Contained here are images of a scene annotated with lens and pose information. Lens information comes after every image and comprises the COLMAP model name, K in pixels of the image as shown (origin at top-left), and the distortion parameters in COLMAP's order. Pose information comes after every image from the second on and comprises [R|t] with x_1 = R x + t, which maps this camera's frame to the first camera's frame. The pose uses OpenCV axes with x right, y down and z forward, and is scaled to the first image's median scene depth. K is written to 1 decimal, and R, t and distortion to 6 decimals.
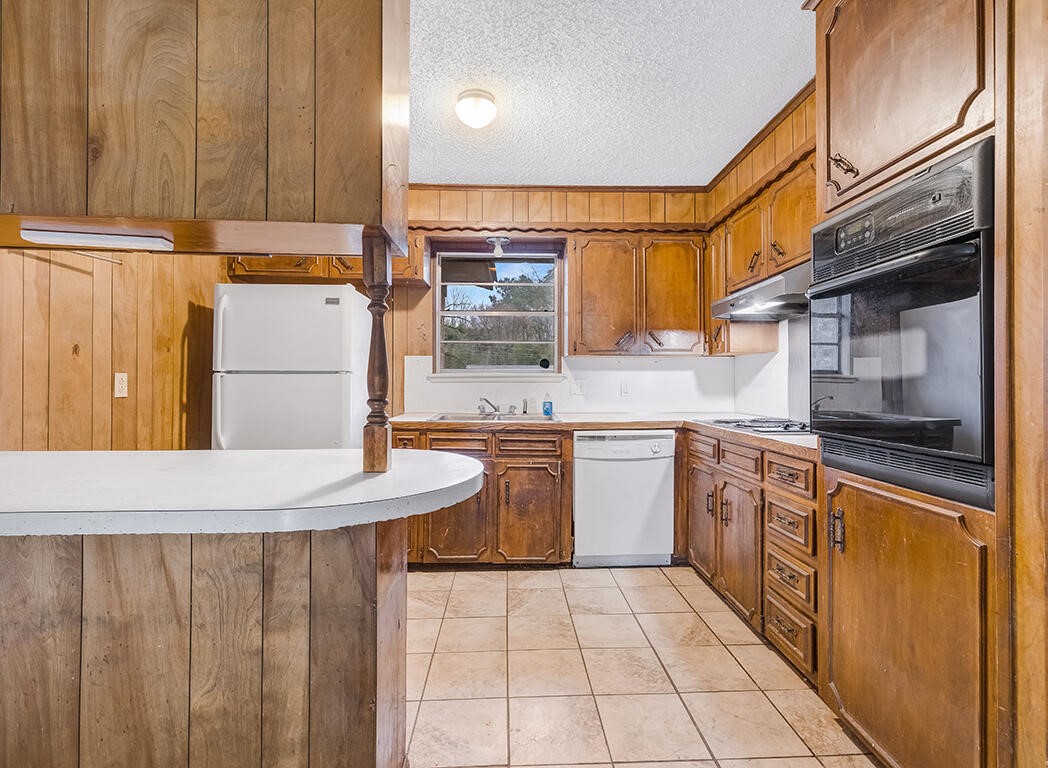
lens RADIAL K [[489.4, 0, 529.2], [0, 489.4, 375.4], [0, 0, 1]] dist [-0.021161, 0.014395]
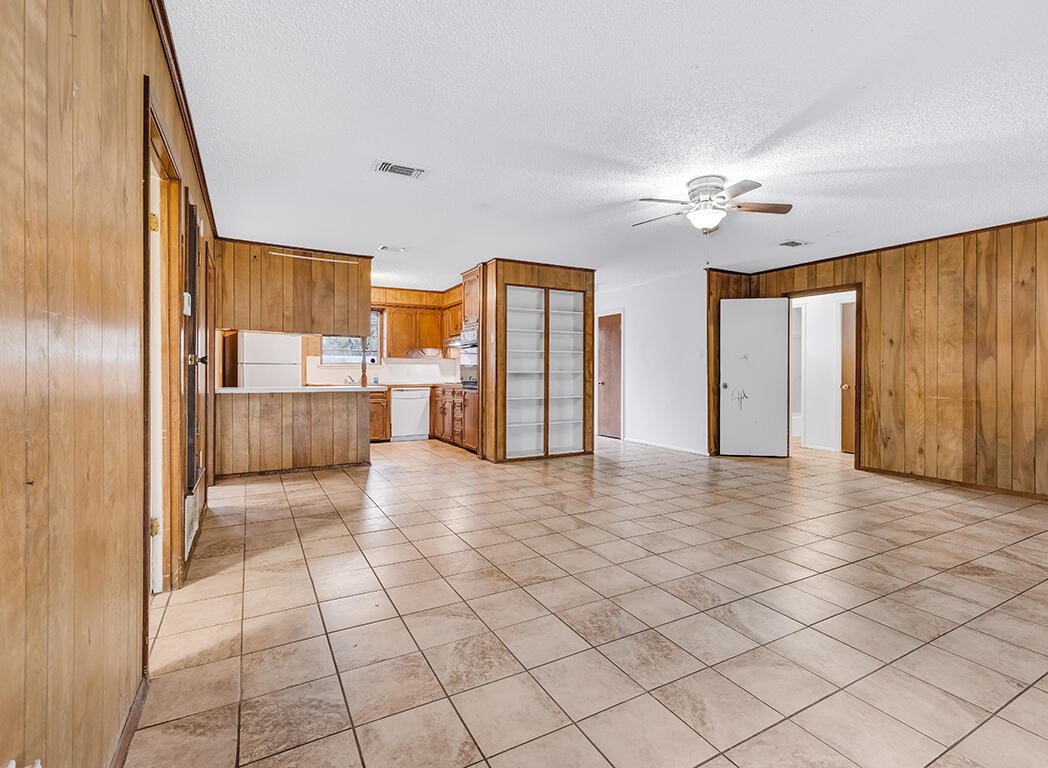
lens RADIAL K [[489.4, 0, 529.2], [0, 489.4, 375.4], [0, 0, 1]] dist [-0.021161, 0.014395]
pose [[0.890952, -0.001470, 0.454096, -0.424482], [-0.008141, 0.999782, 0.019211, -0.006810], [-0.454025, -0.020813, 0.890746, -1.601046]]
